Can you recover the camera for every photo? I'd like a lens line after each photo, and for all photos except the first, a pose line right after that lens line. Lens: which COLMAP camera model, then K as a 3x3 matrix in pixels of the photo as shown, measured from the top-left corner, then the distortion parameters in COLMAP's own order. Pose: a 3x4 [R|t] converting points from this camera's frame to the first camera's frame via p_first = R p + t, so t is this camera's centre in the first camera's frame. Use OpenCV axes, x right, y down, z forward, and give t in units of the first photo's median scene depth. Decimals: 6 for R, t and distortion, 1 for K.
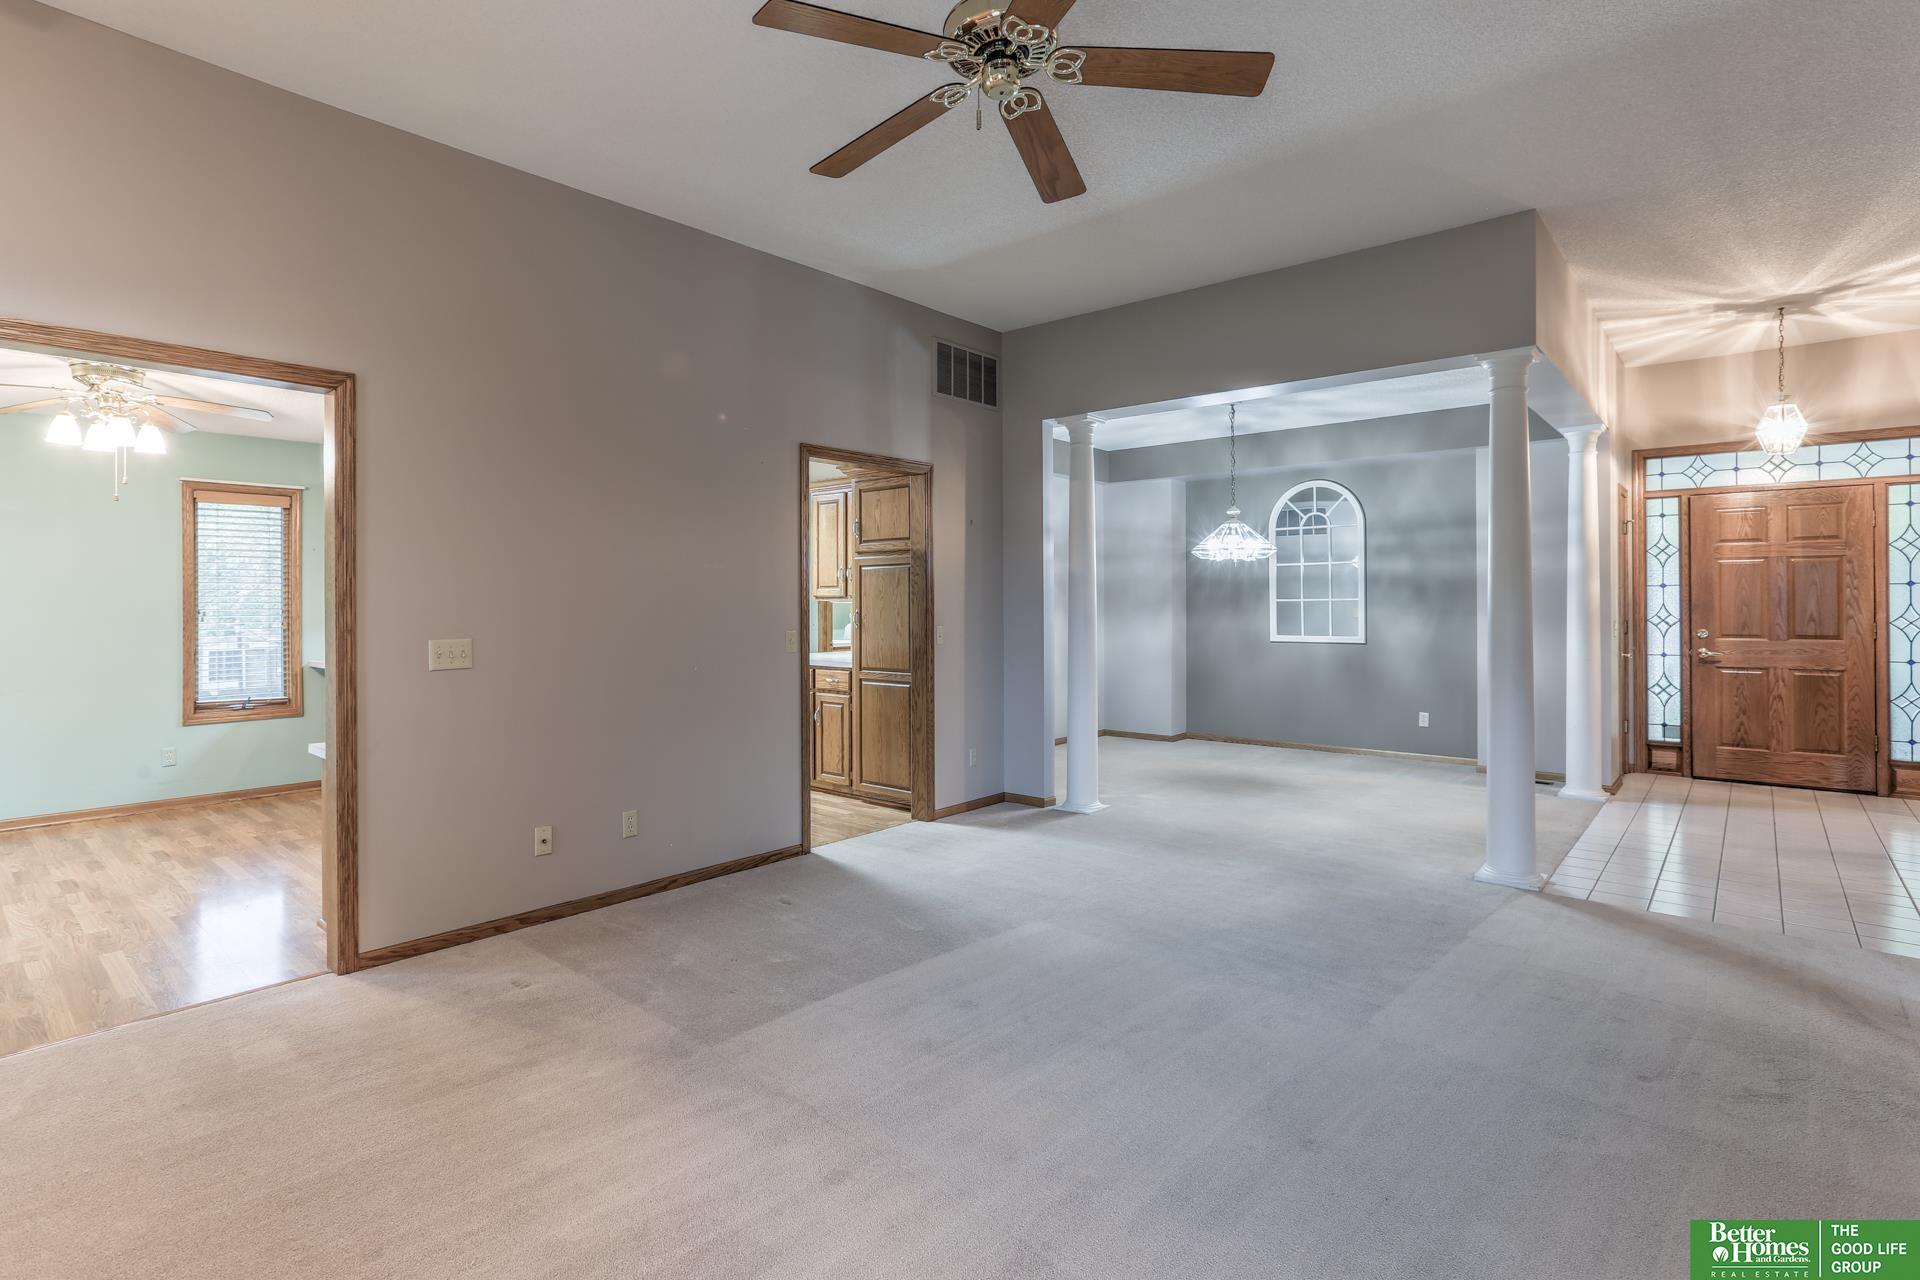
lens RADIAL K [[896.0, 0, 883.6], [0, 896.0, 600.7], [0, 0, 1]] dist [-0.022519, 0.009839]
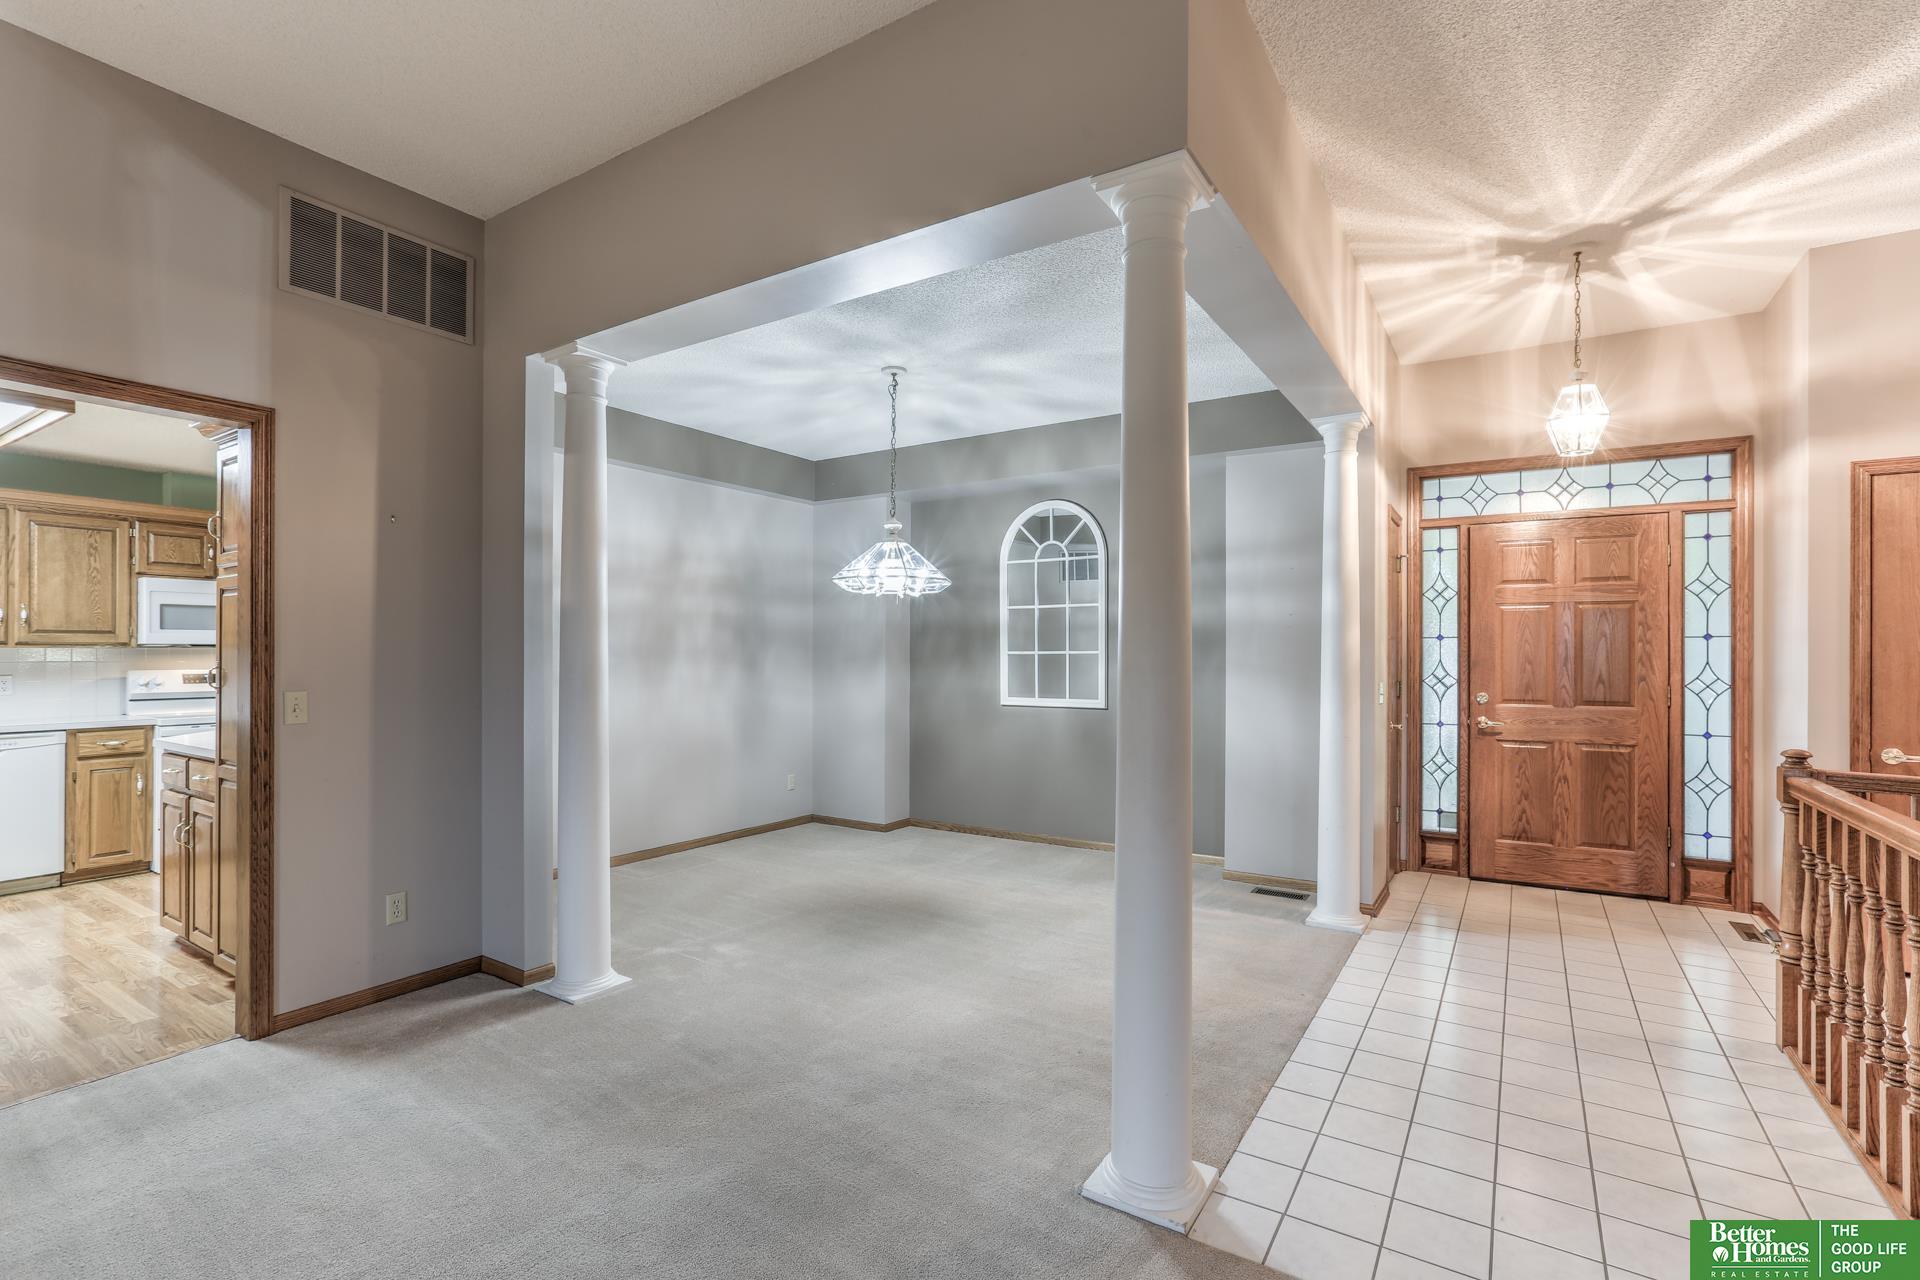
lens RADIAL K [[896.0, 0, 913.3], [0, 896.0, 653.0], [0, 0, 1]] dist [-0.022519, 0.009839]
pose [[0.984913, 0.005759, 0.172954, 0.306315], [-0.006462, 0.999973, 0.003501, -0.003097], [-0.172929, -0.004565, 0.984924, 0.325965]]
